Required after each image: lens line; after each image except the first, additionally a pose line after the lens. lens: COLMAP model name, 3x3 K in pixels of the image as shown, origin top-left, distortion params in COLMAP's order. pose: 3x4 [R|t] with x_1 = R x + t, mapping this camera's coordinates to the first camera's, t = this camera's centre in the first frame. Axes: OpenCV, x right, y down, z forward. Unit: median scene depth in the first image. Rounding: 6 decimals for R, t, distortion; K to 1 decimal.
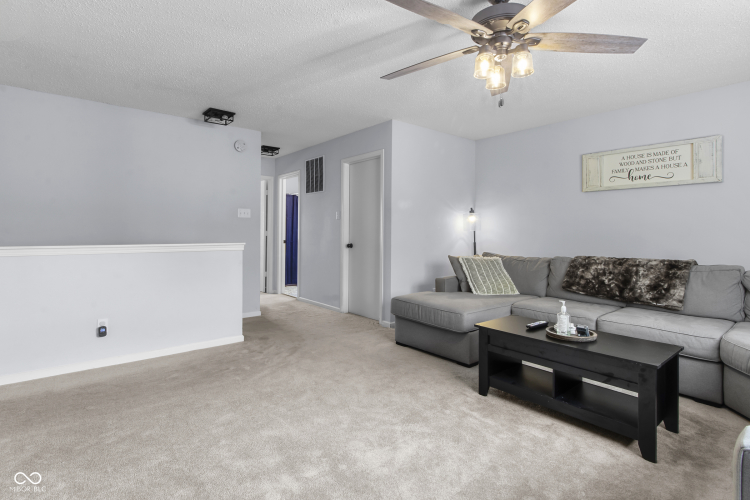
lens RADIAL K [[384.2, 0, 380.6], [0, 384.2, 230.5], [0, 0, 1]] dist [-0.004820, -0.000622]
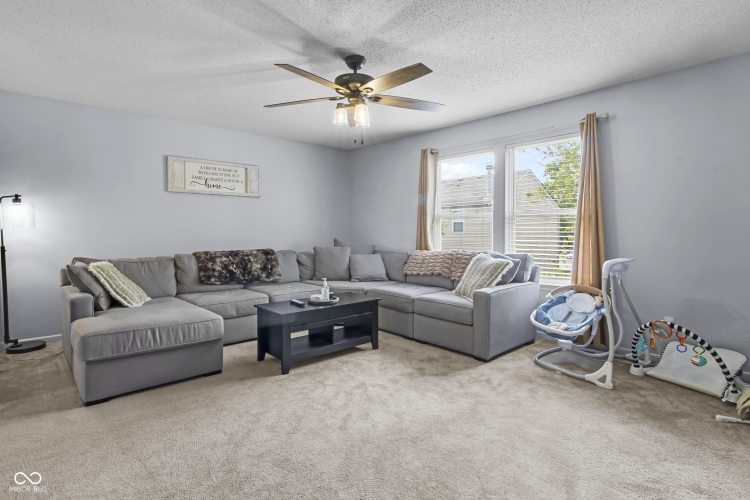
lens RADIAL K [[384.2, 0, 379.4], [0, 384.2, 233.0], [0, 0, 1]] dist [-0.004820, -0.000622]
pose [[-0.053976, -0.012983, 0.998458, -0.634747], [-0.006041, 0.999901, 0.012675, -0.005337], [-0.998524, -0.005348, -0.054049, 0.562040]]
